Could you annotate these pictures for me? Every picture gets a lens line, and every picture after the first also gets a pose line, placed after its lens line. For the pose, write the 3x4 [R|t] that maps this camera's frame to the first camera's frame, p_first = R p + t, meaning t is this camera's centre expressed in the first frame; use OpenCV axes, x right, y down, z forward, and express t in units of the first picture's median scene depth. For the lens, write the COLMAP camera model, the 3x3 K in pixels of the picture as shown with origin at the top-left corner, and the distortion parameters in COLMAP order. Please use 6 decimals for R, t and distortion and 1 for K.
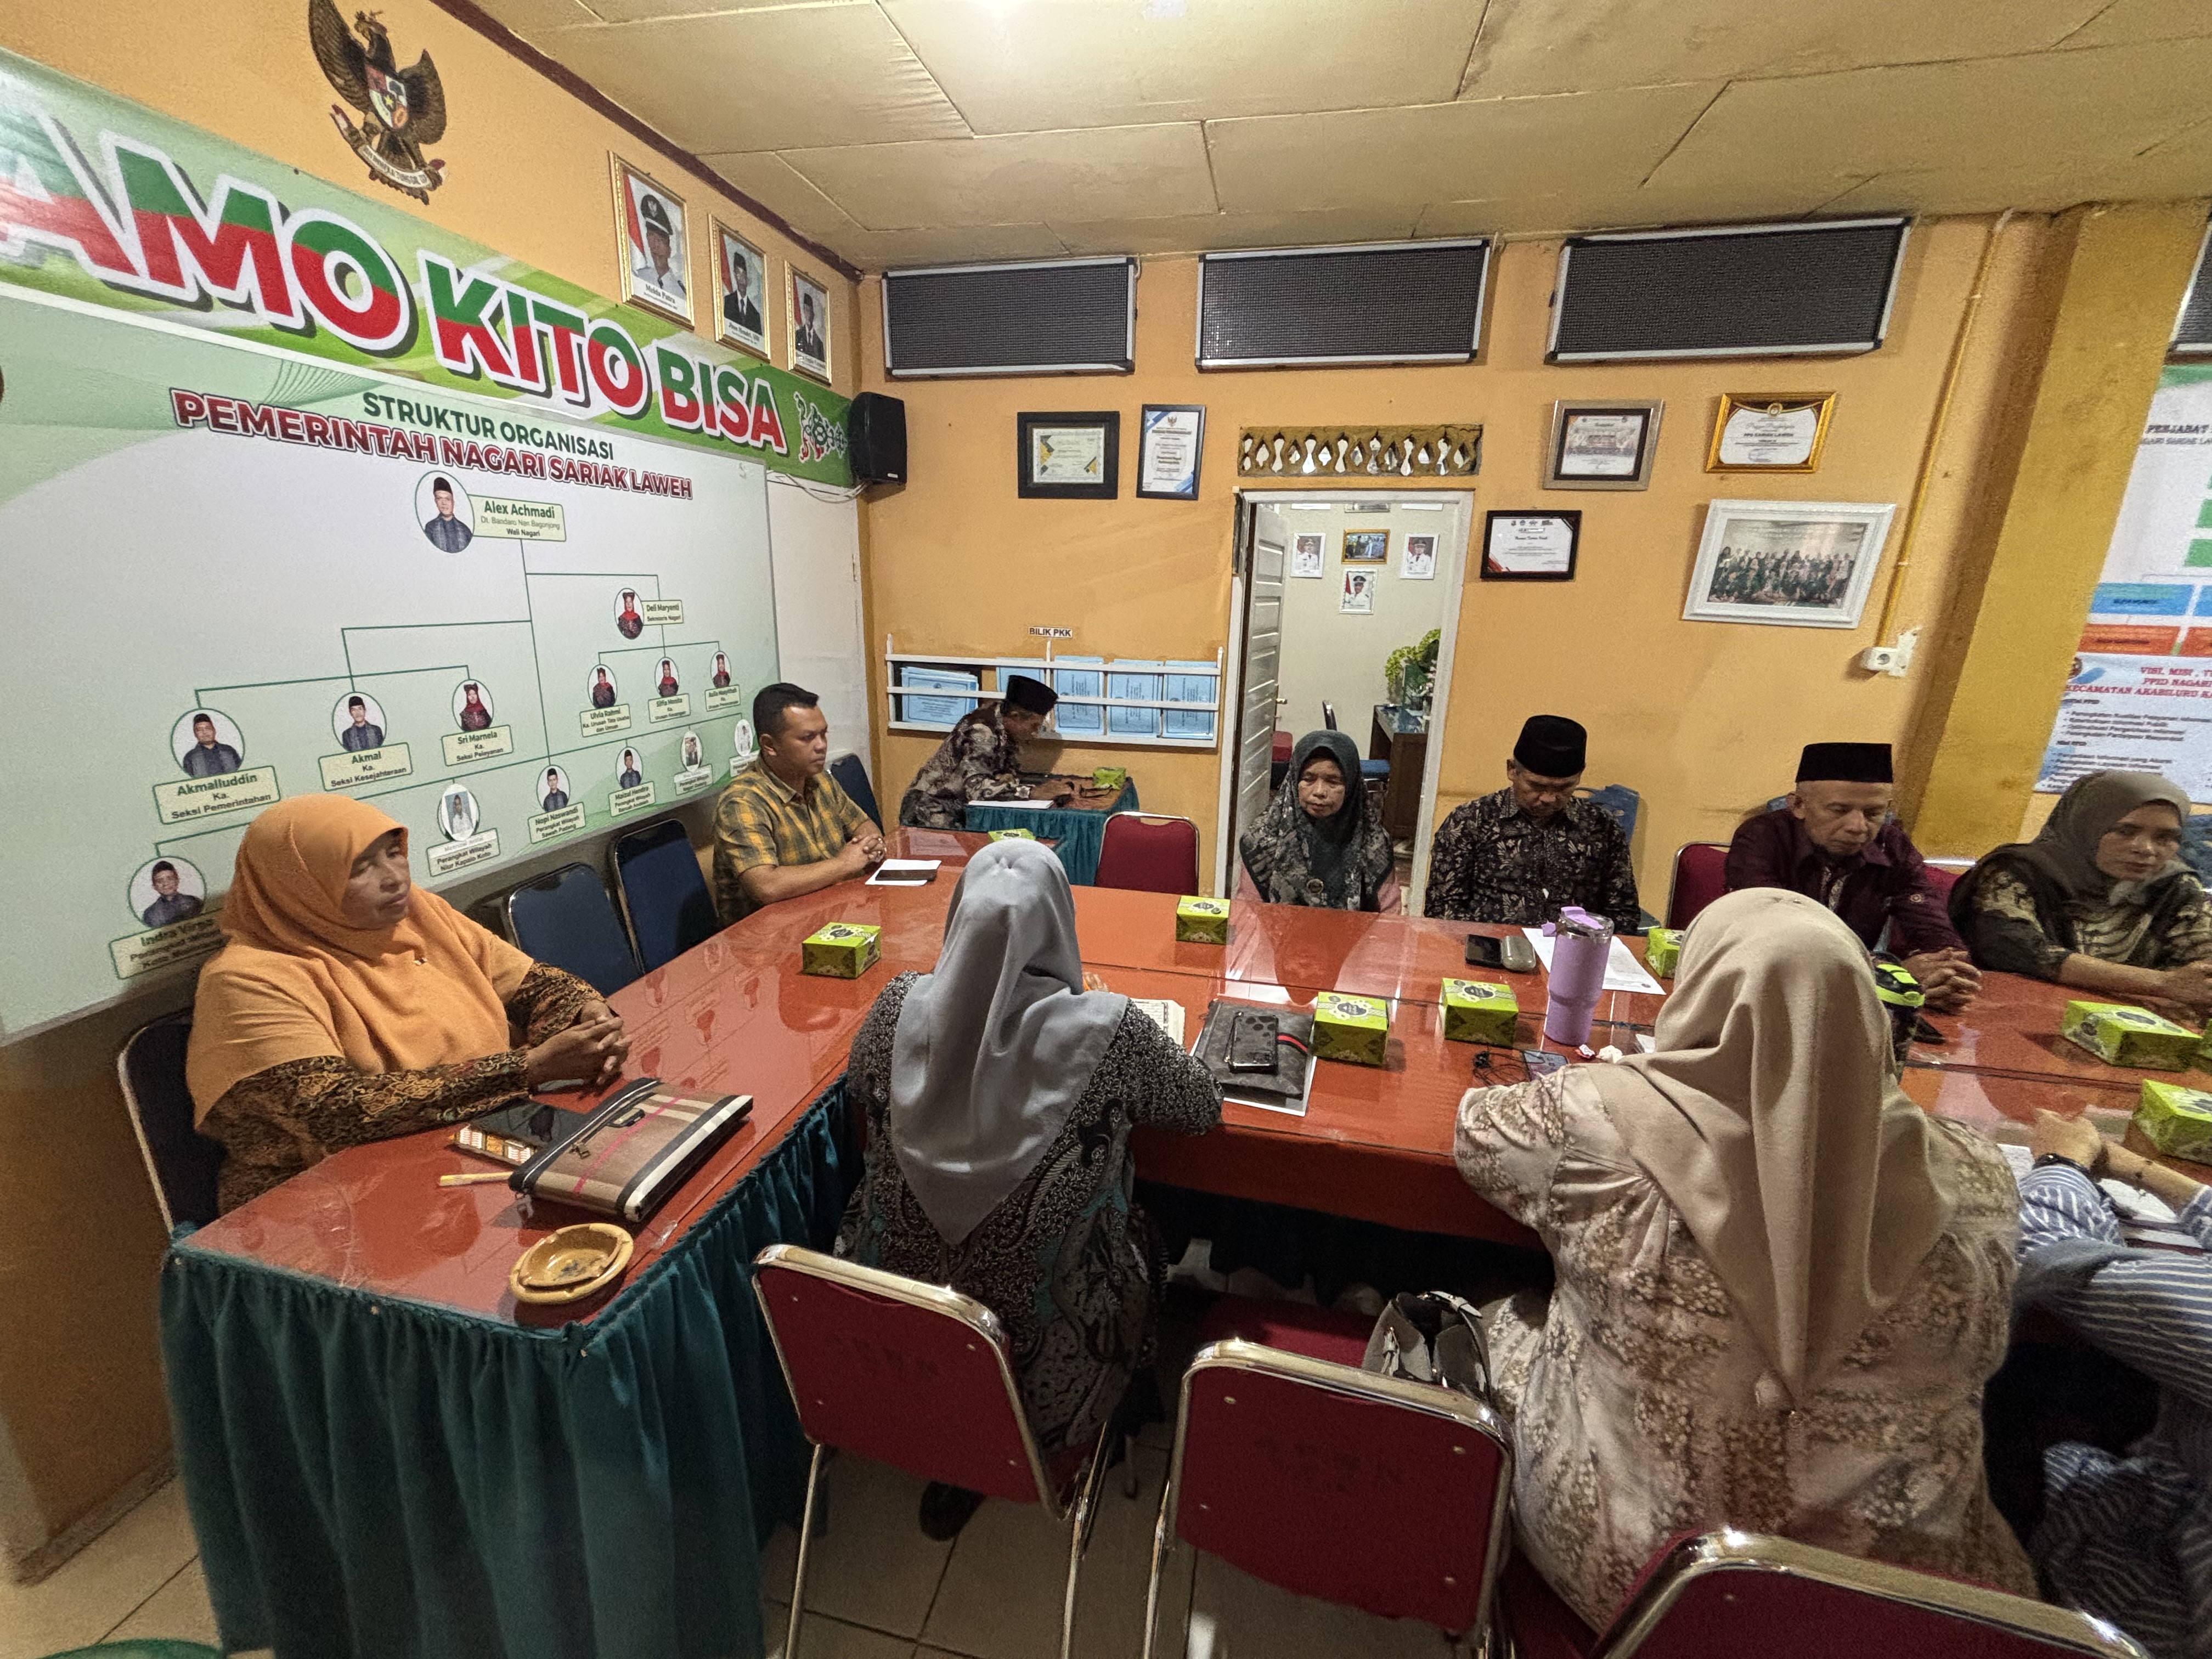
lens RADIAL K [[903.8, 0, 1102.7], [0, 903.8, 822.6], [0, 0, 1]] dist [0.006489, 0.000657]
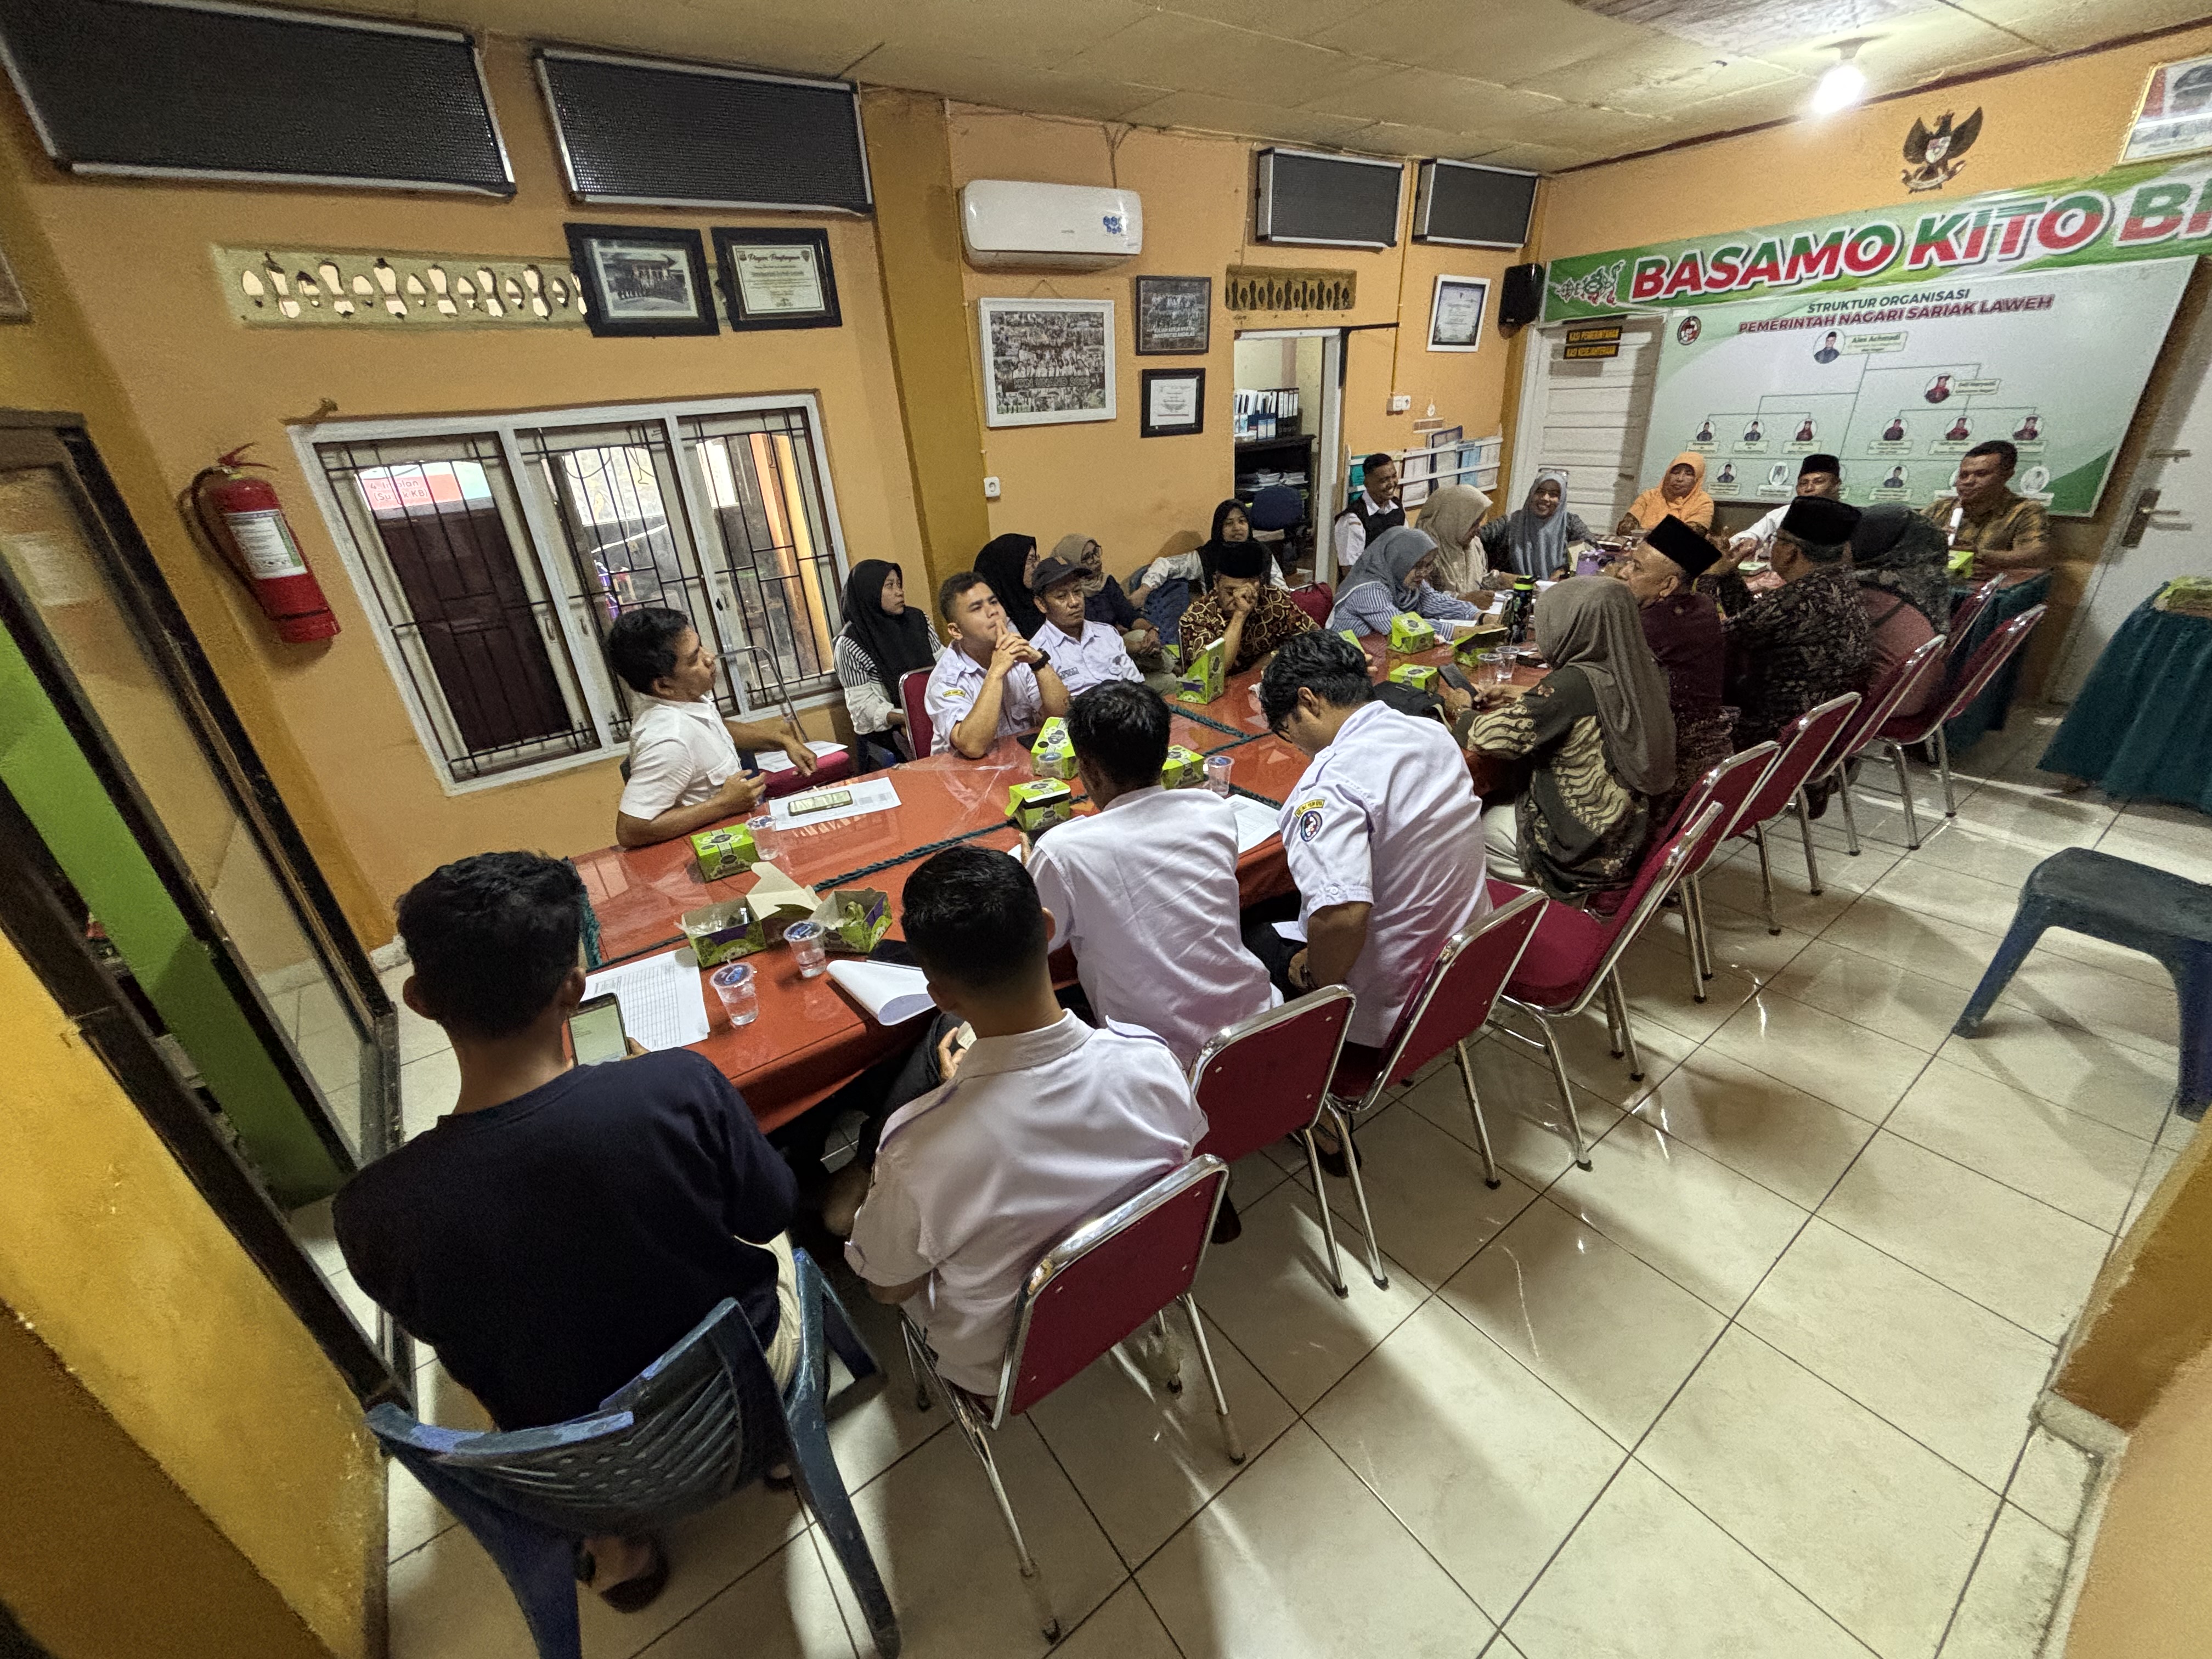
lens RADIAL K [[903.8, 0, 1085.3], [0, 903.8, 827.8], [0, 0, 1]] dist [0.006489, 0.000657]
pose [[-0.667939, 0.342771, -0.660580, 1.645772], [-0.145251, 0.810506, 0.567435, -0.231763], [0.729904, 0.474962, -0.491580, 0.809717]]
